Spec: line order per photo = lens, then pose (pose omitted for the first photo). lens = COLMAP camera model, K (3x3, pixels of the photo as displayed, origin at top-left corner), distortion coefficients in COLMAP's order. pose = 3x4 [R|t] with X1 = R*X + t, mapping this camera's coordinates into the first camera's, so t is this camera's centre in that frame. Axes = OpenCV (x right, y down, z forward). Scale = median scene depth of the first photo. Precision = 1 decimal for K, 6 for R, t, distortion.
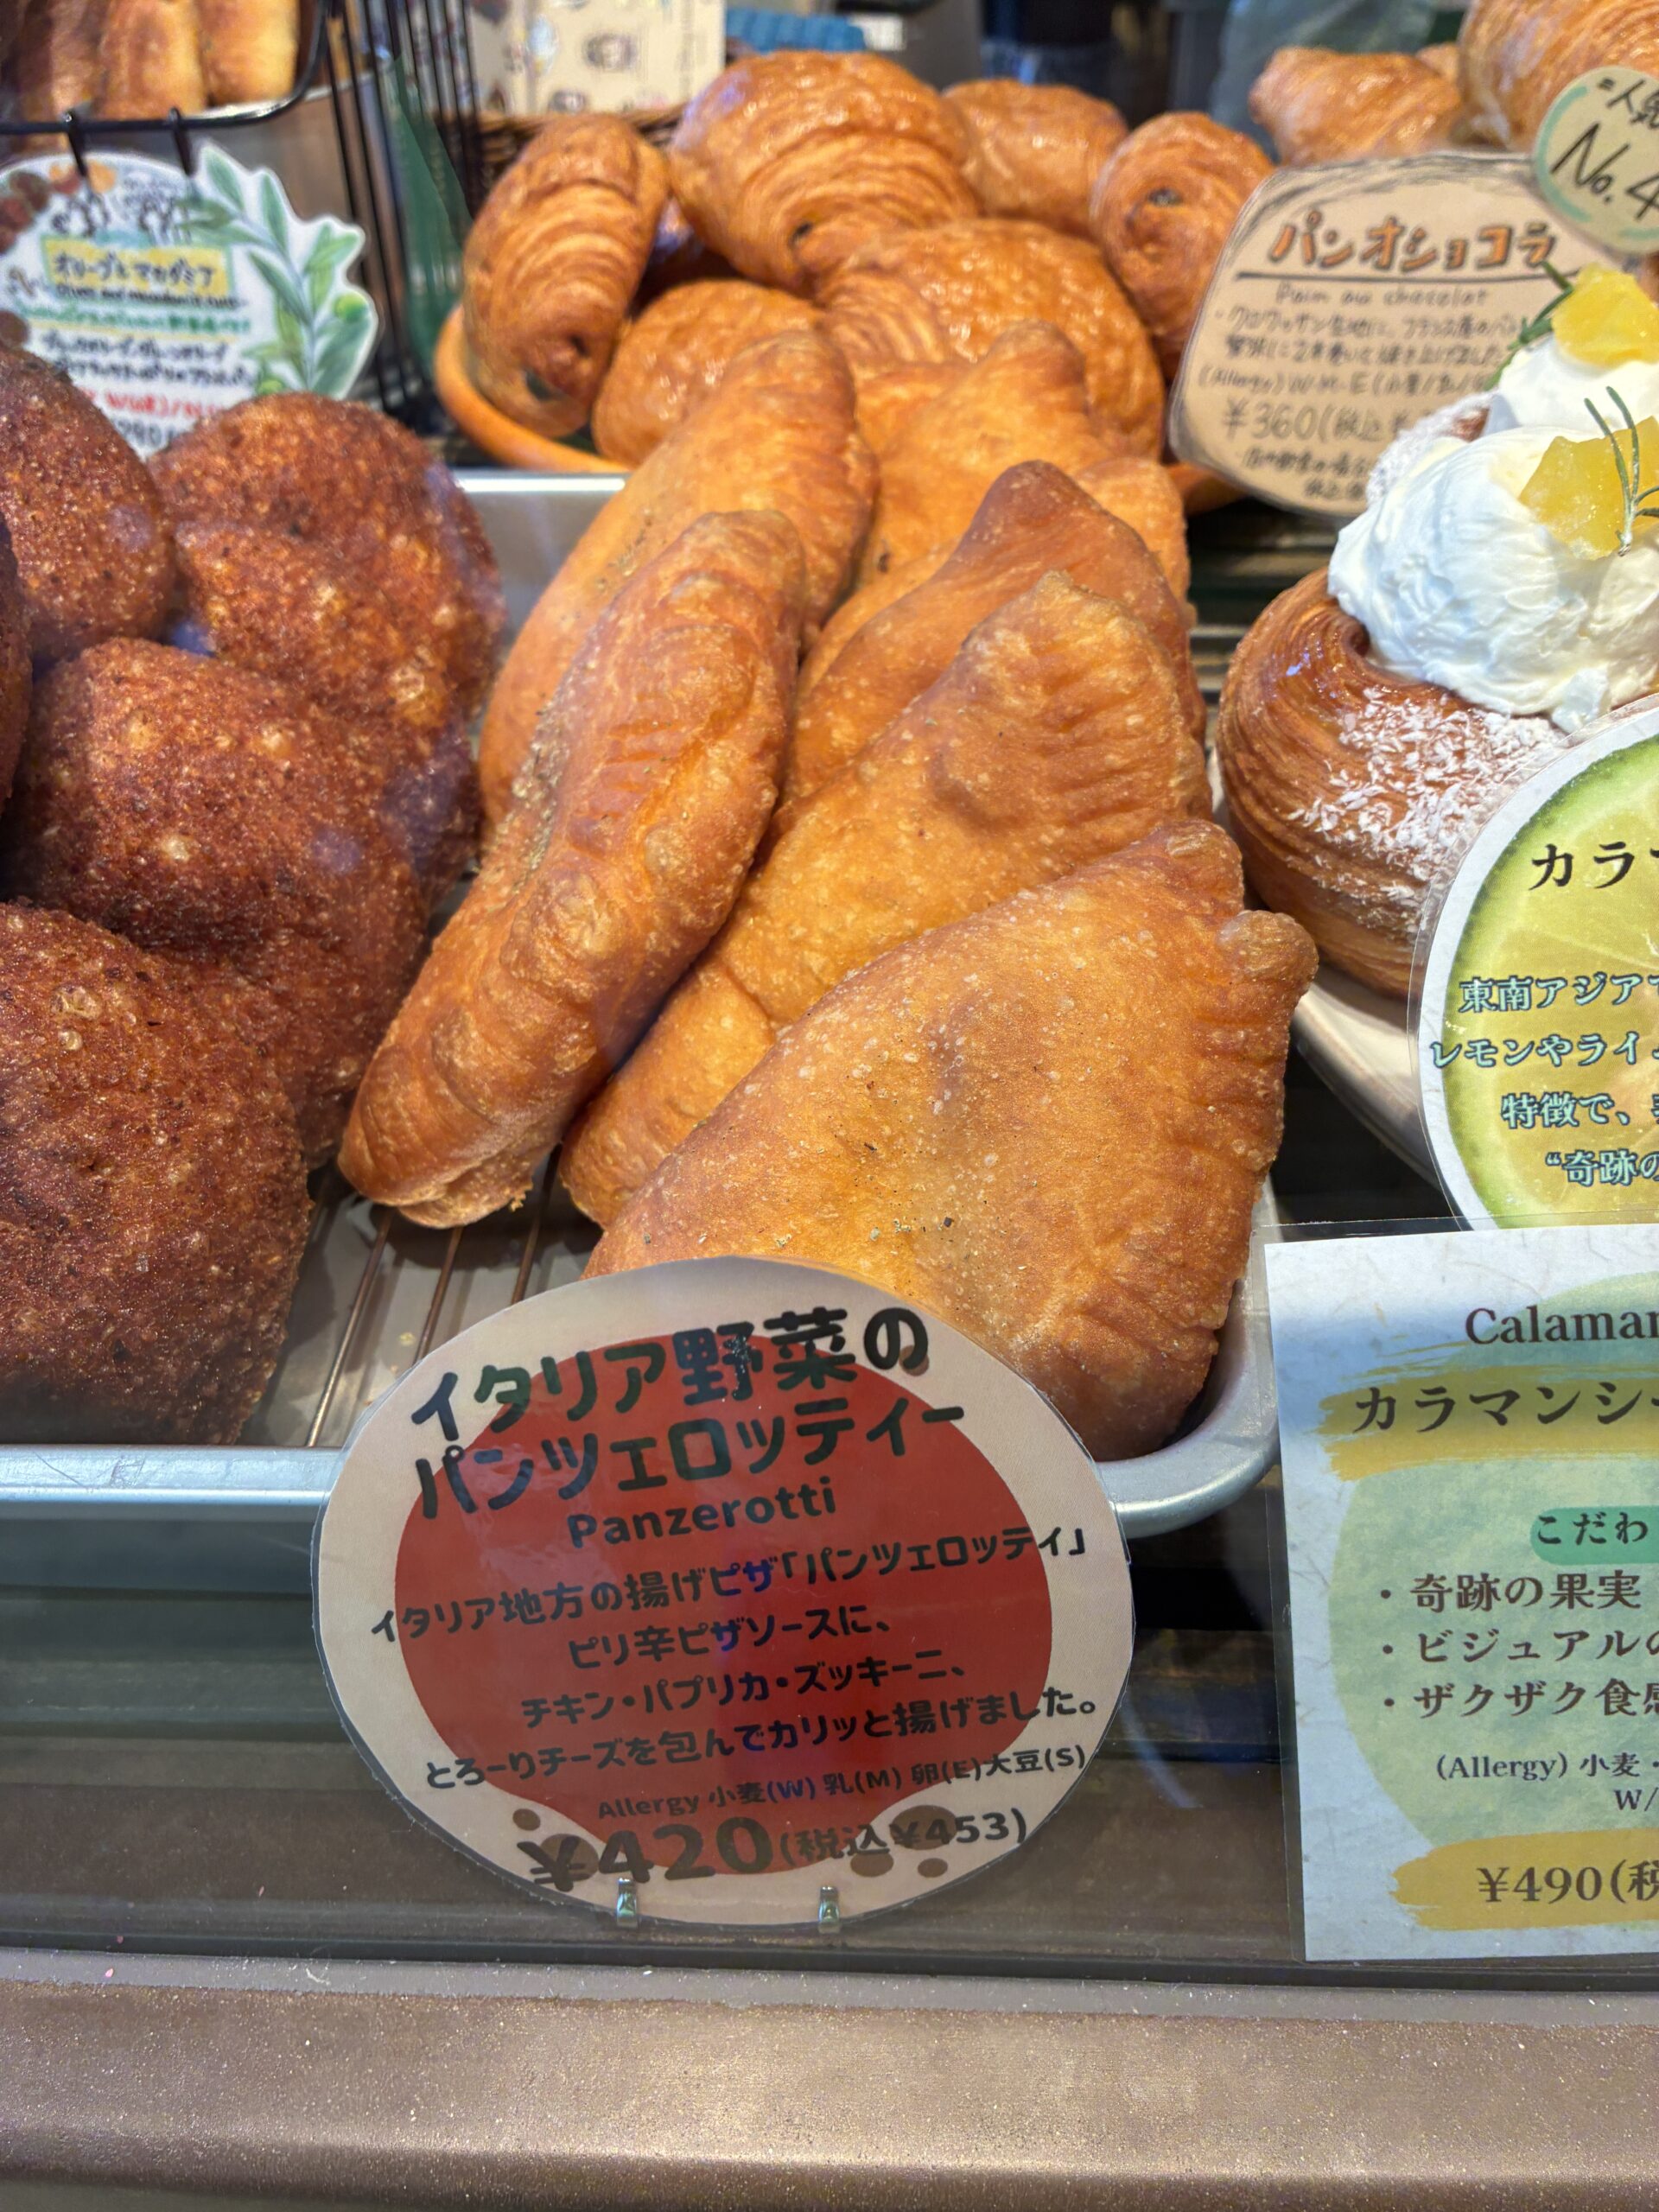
lens RADIAL K [[1661.2, 0, 829.5], [0, 1661.2, 1106.0], [0, 0, 1]] dist [-0.003941, -0.009062]
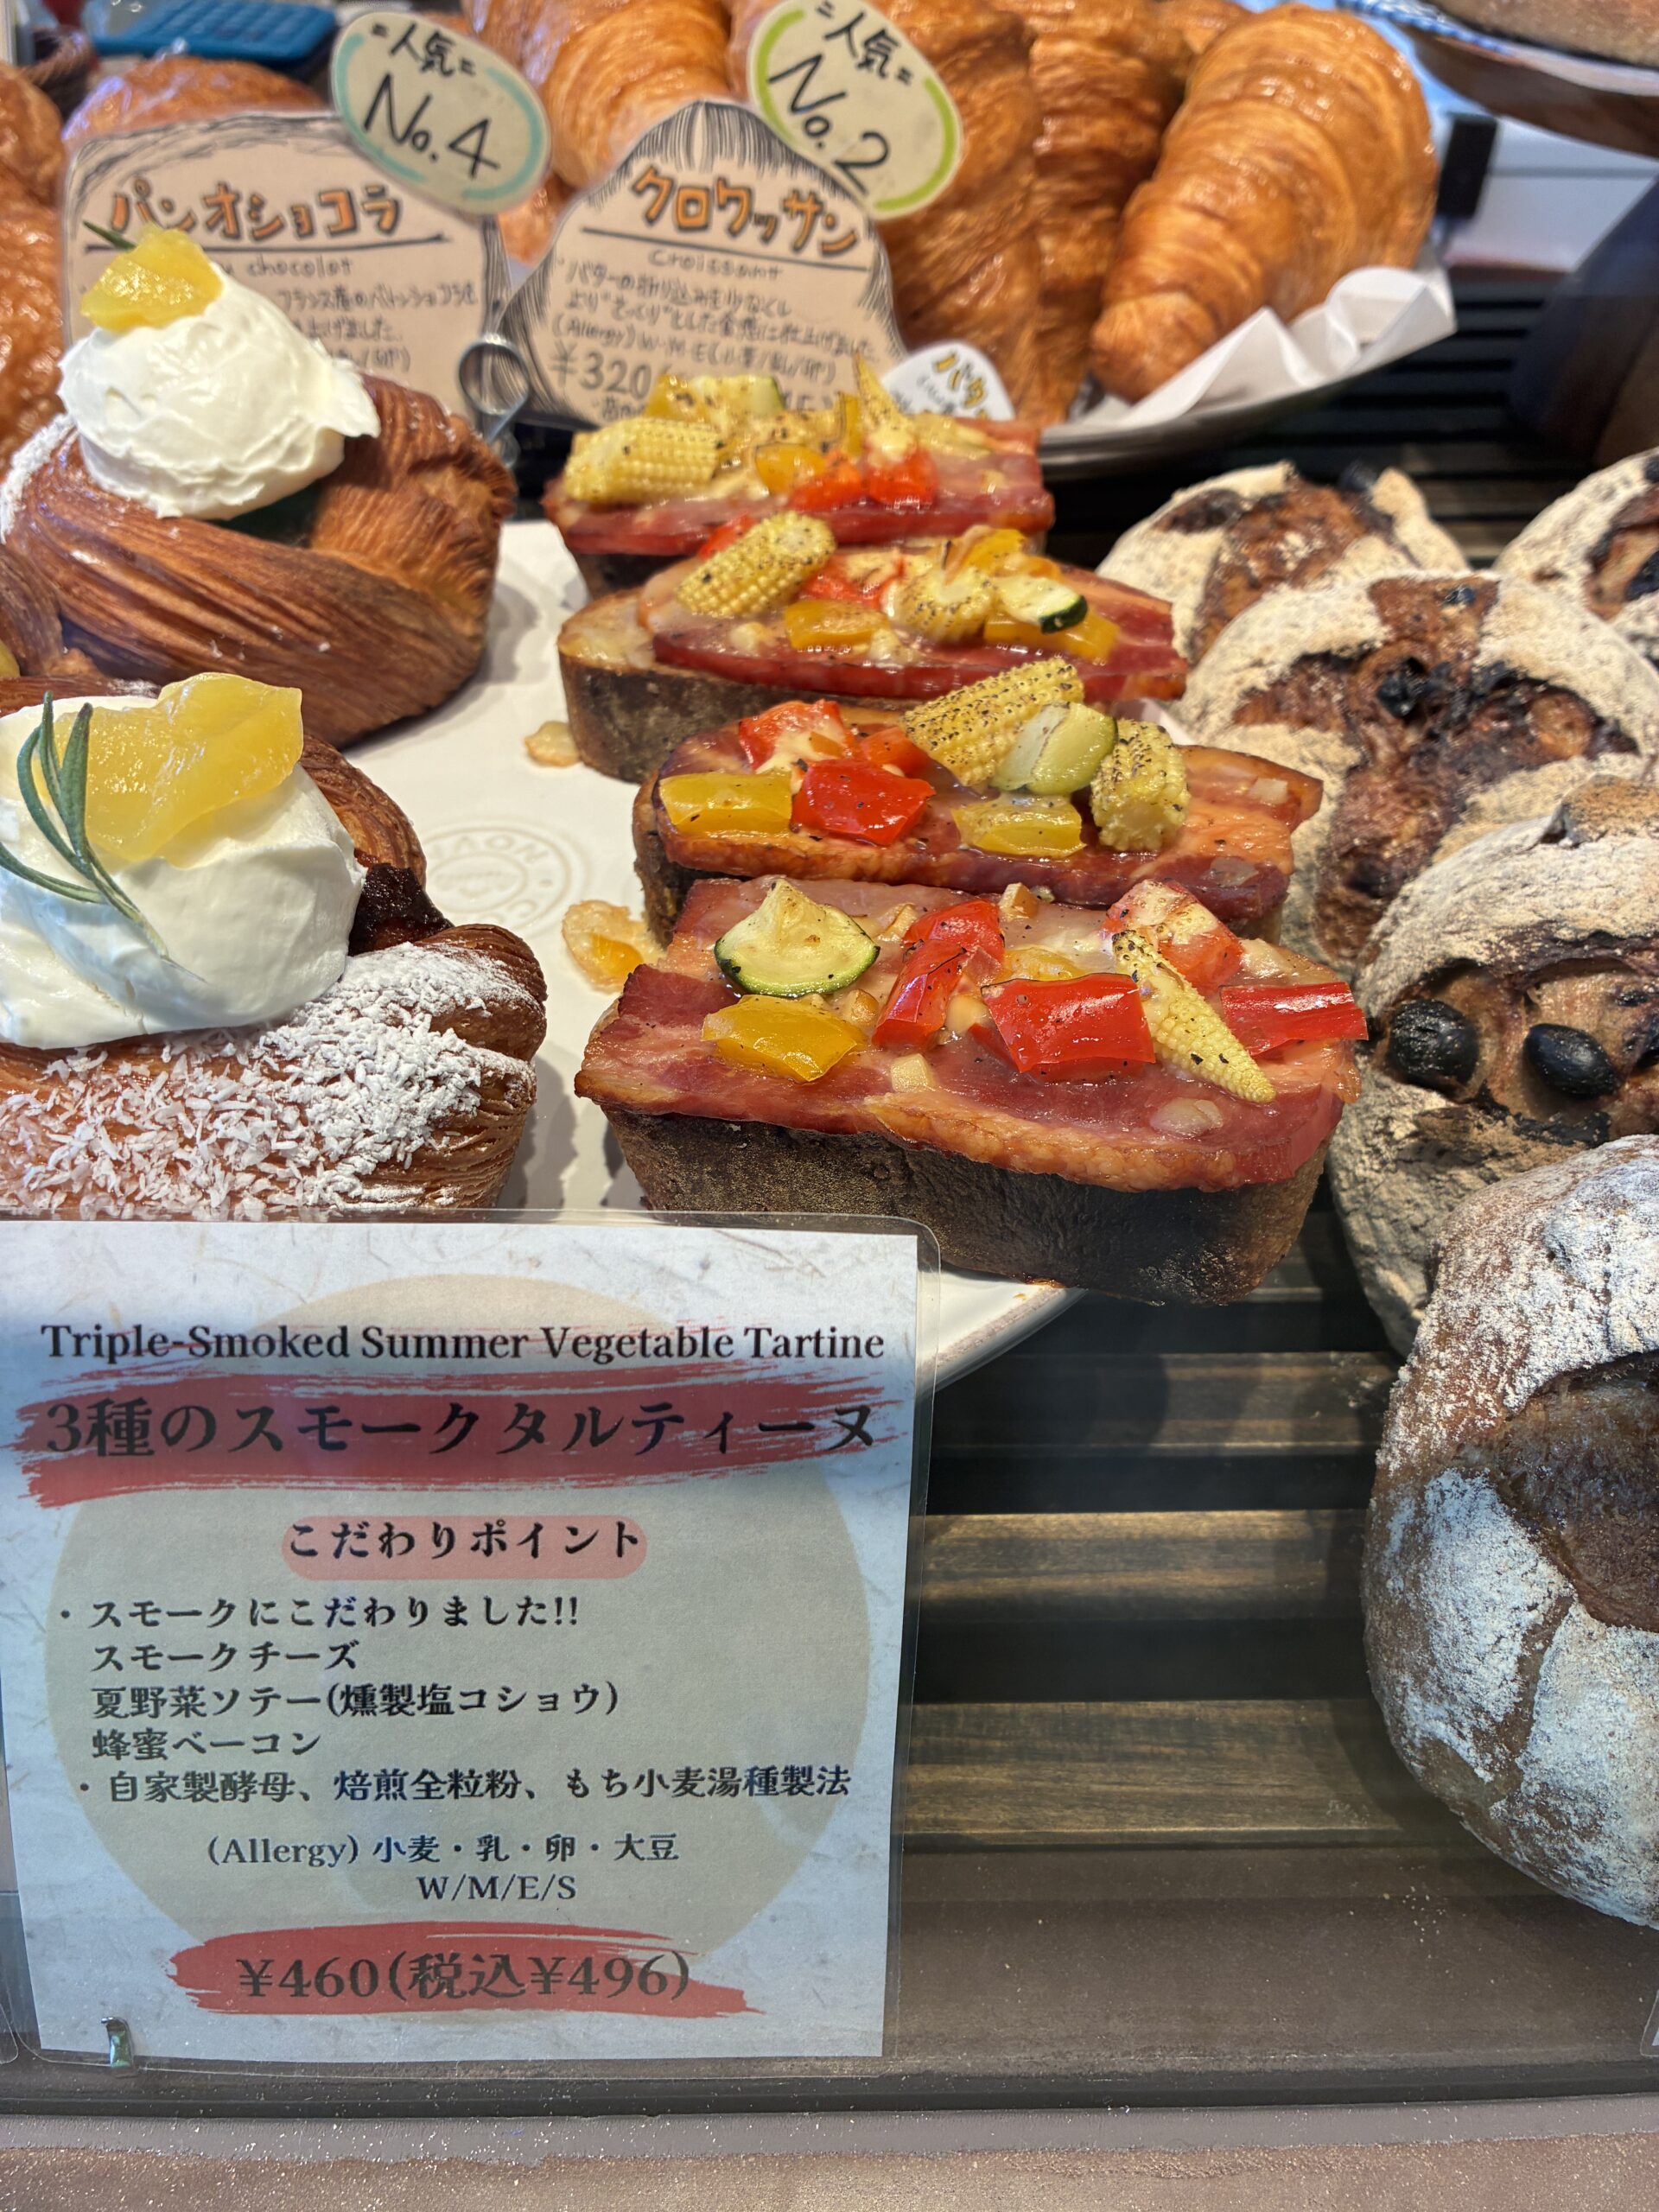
lens RADIAL K [[1657.5, 0, 829.5], [0, 1657.5, 1106.0], [0, 0, 1]] dist [0.036146, -0.068816]
pose [[0.996984, -0.038295, 0.067508, 1.122842], [0.038137, 0.999266, 0.003632, -0.000522], [-0.067597, -0.001047, 0.997712, 0.054255]]
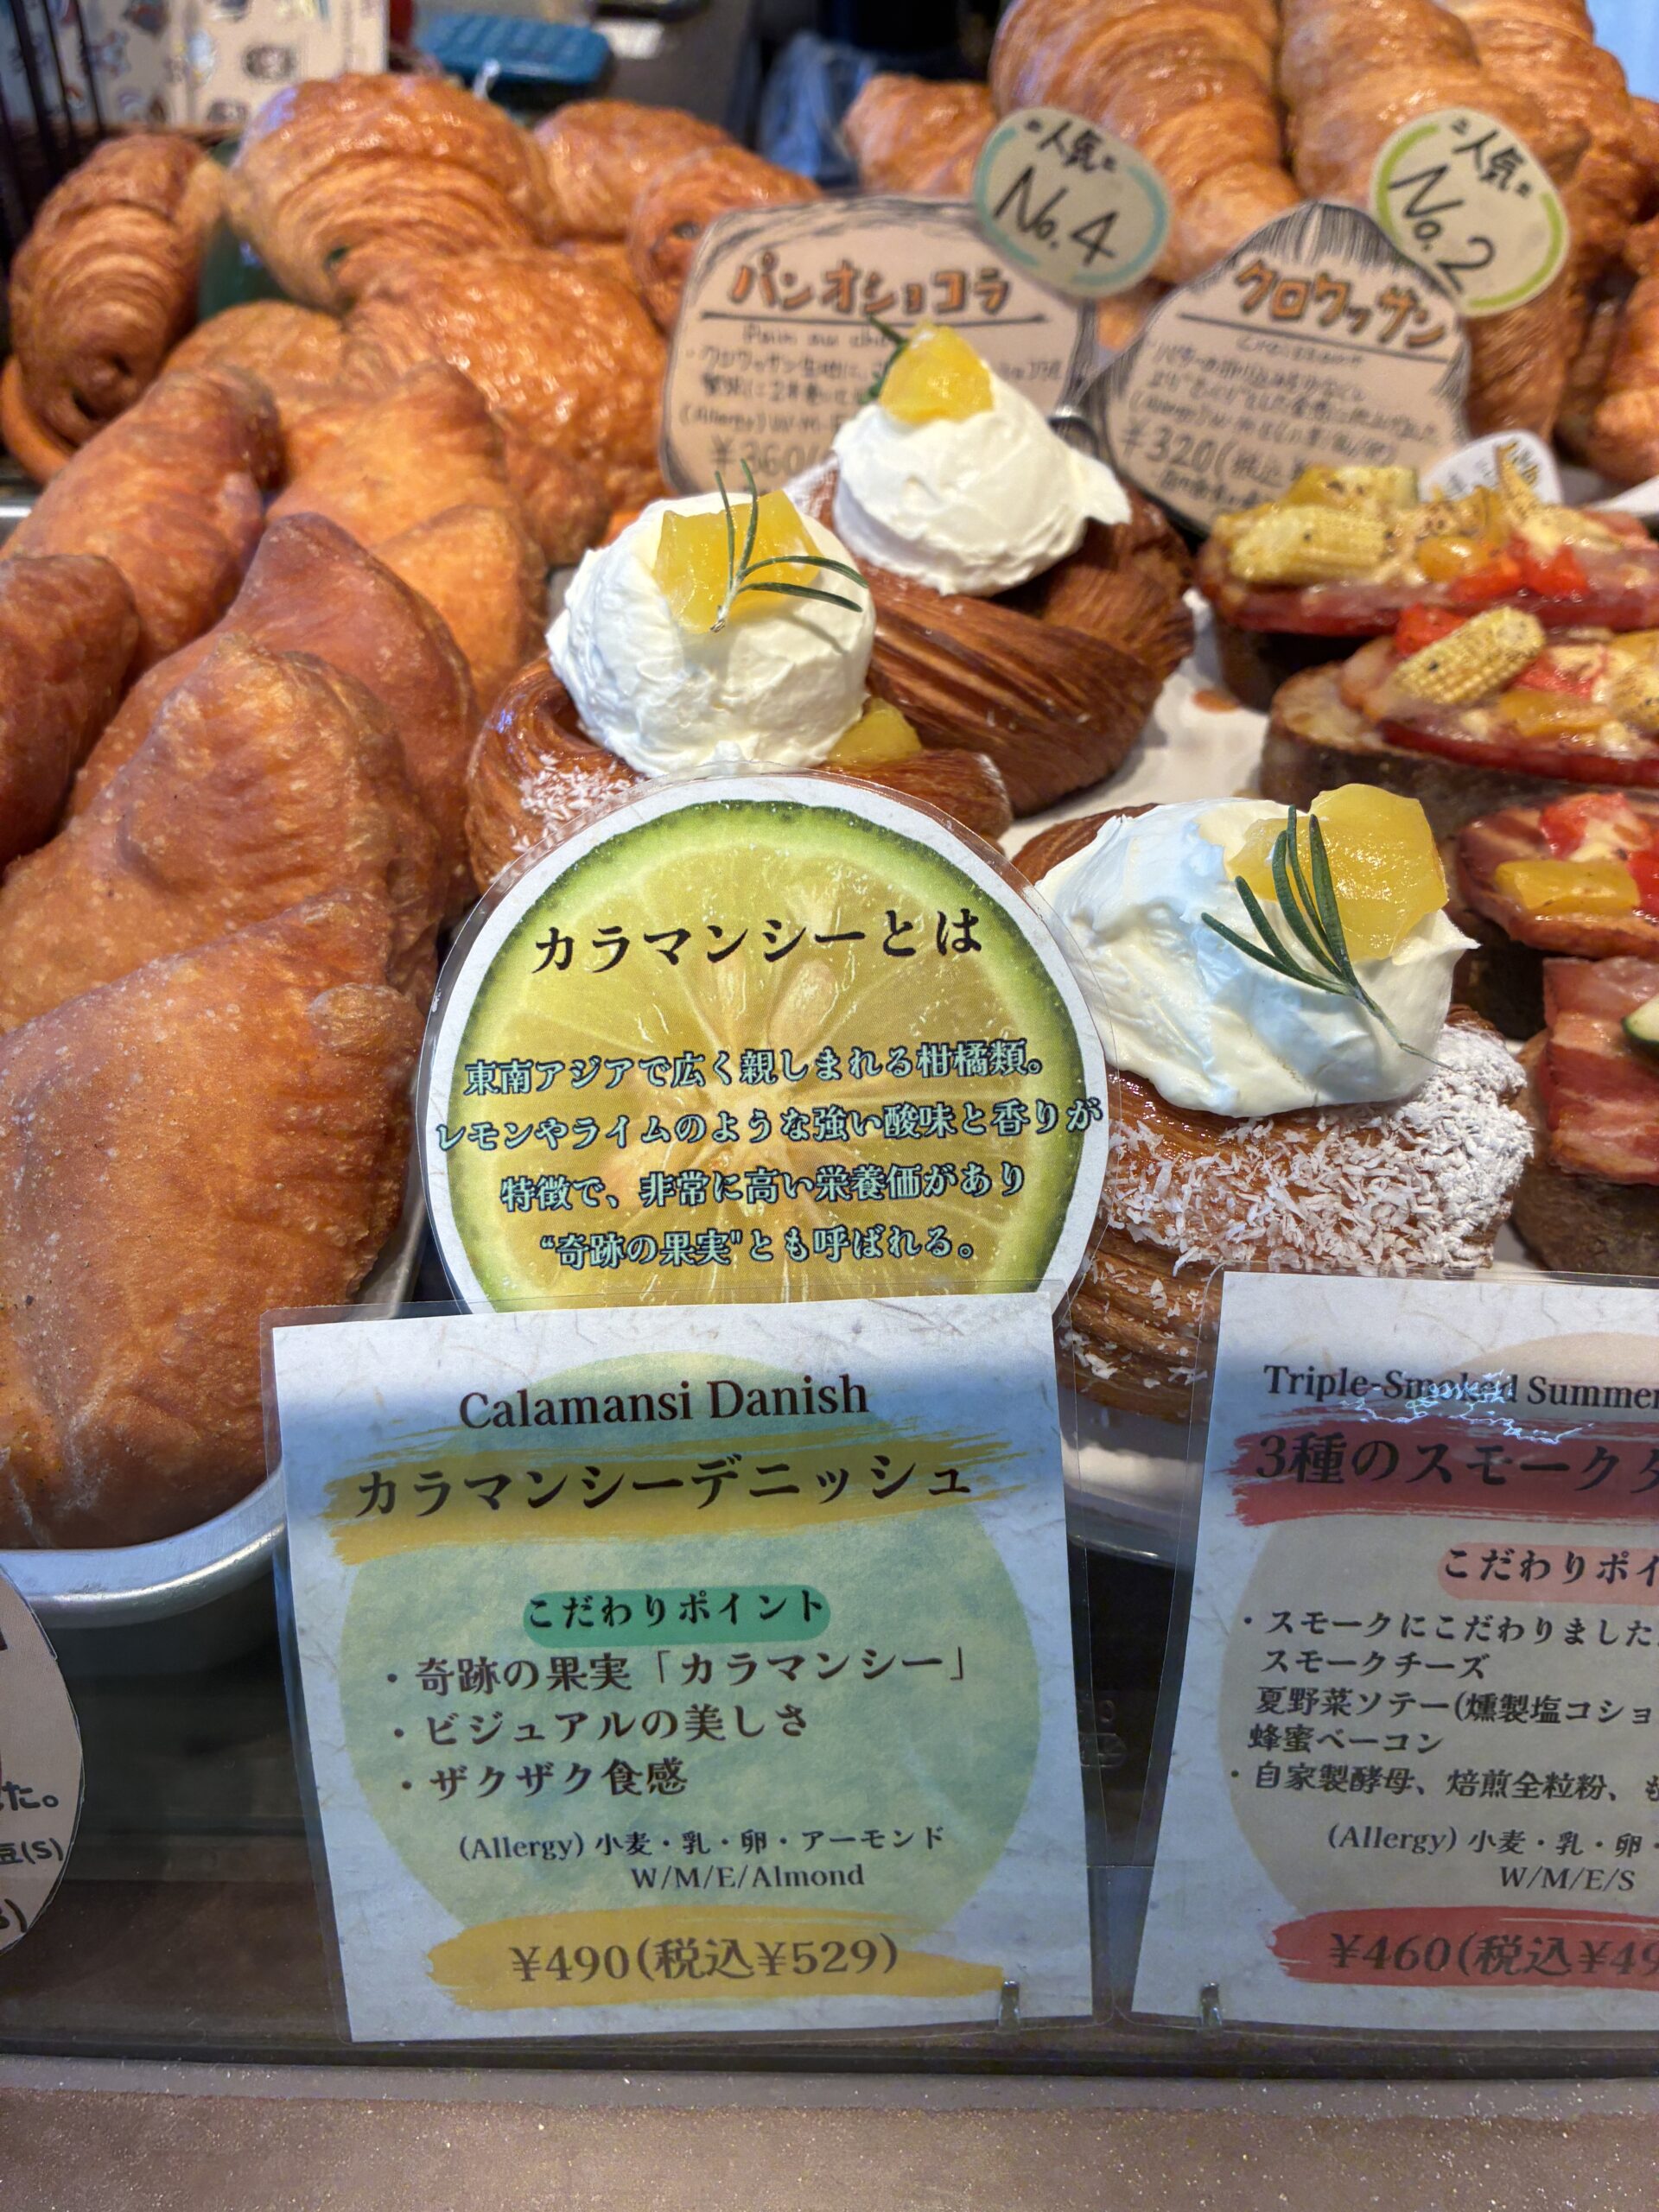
lens RADIAL K [[1661.2, 0, 829.5], [0, 1661.2, 1106.0], [0, 0, 1]] dist [-0.003941, -0.009062]
pose [[0.998671, -0.000907, 0.051534, 0.518189], [0.000811, 0.999998, 0.001888, -0.048781], [-0.051535, -0.001844, 0.998669, -0.008769]]
